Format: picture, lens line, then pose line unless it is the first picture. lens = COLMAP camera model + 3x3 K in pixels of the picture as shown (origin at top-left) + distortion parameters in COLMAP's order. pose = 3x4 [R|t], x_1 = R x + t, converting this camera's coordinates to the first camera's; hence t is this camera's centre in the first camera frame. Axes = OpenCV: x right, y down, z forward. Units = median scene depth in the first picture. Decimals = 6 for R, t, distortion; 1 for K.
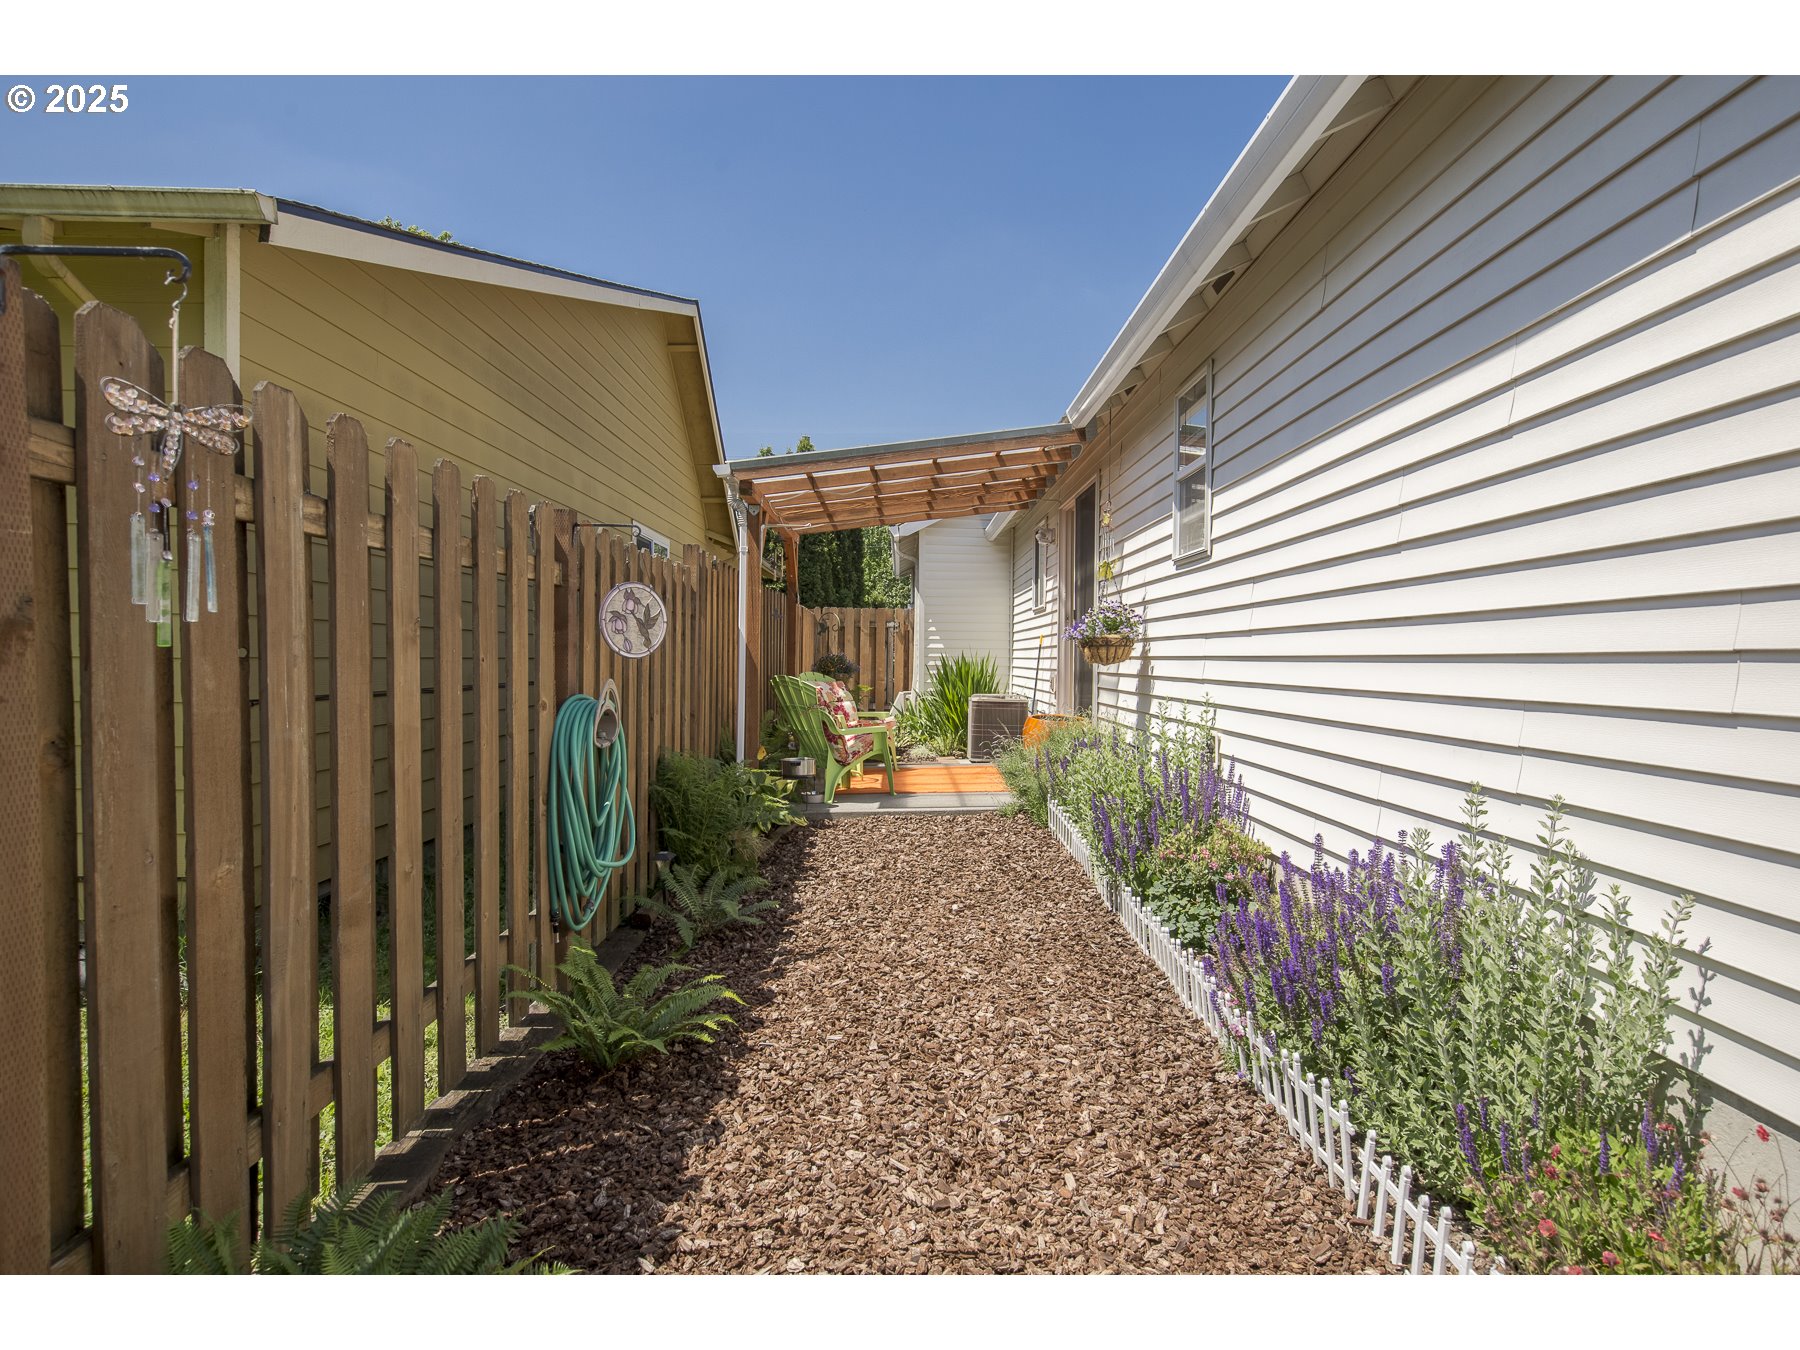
lens RADIAL K [[691.5, 0, 900.4], [0, 691.5, 666.2], [0, 0, 1]] dist [0.001712, -0.000079]
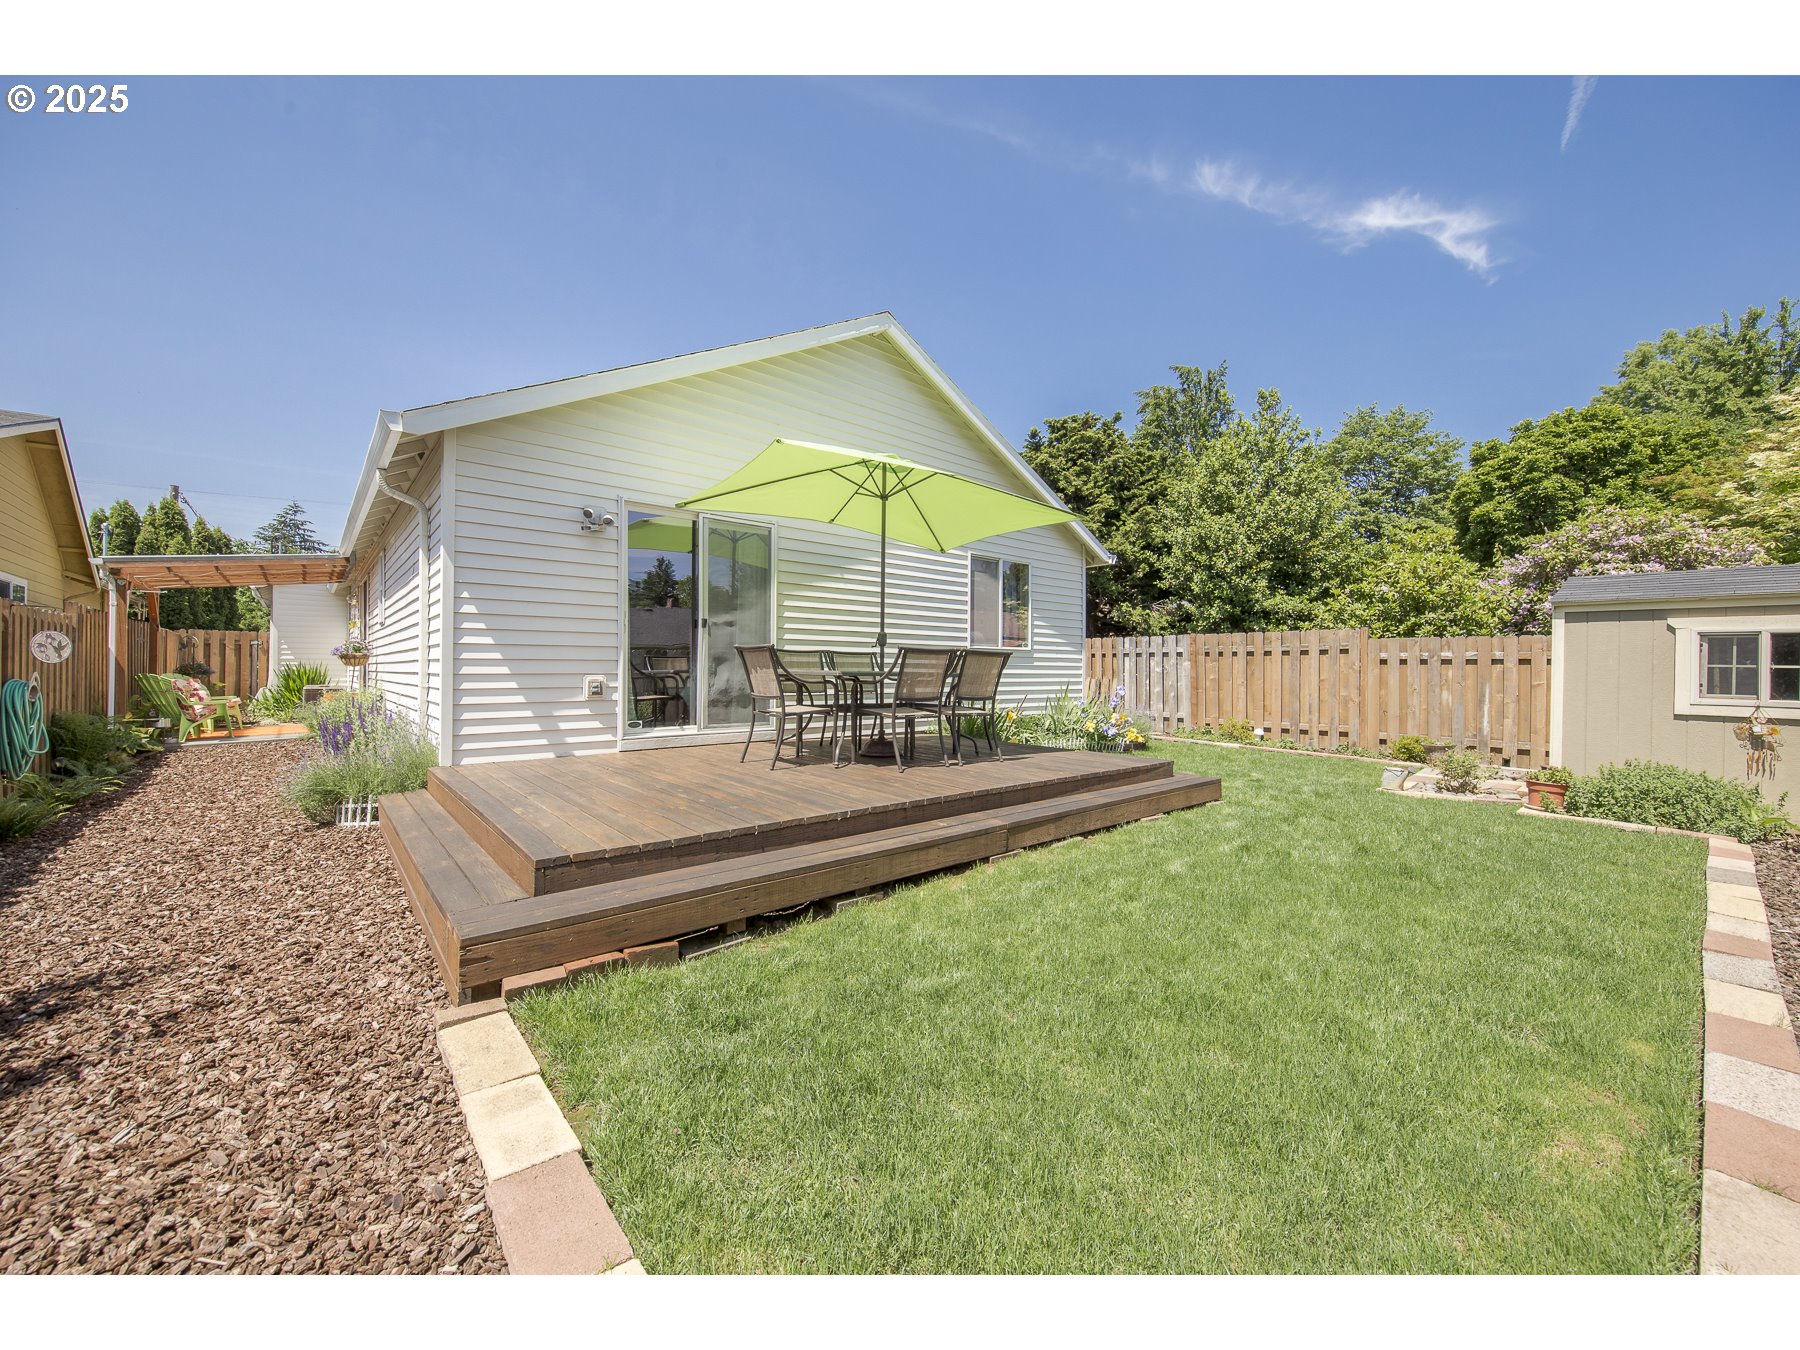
lens RADIAL K [[691.5, 0, 900.4], [0, 691.5, 666.2], [0, 0, 1]] dist [0.001712, -0.000079]
pose [[0.792782, -0.004377, 0.609490, 0.272215], [0.013366, 0.999859, -0.010205, 0.035855], [-0.609359, 0.016237, 0.792728, -1.532895]]
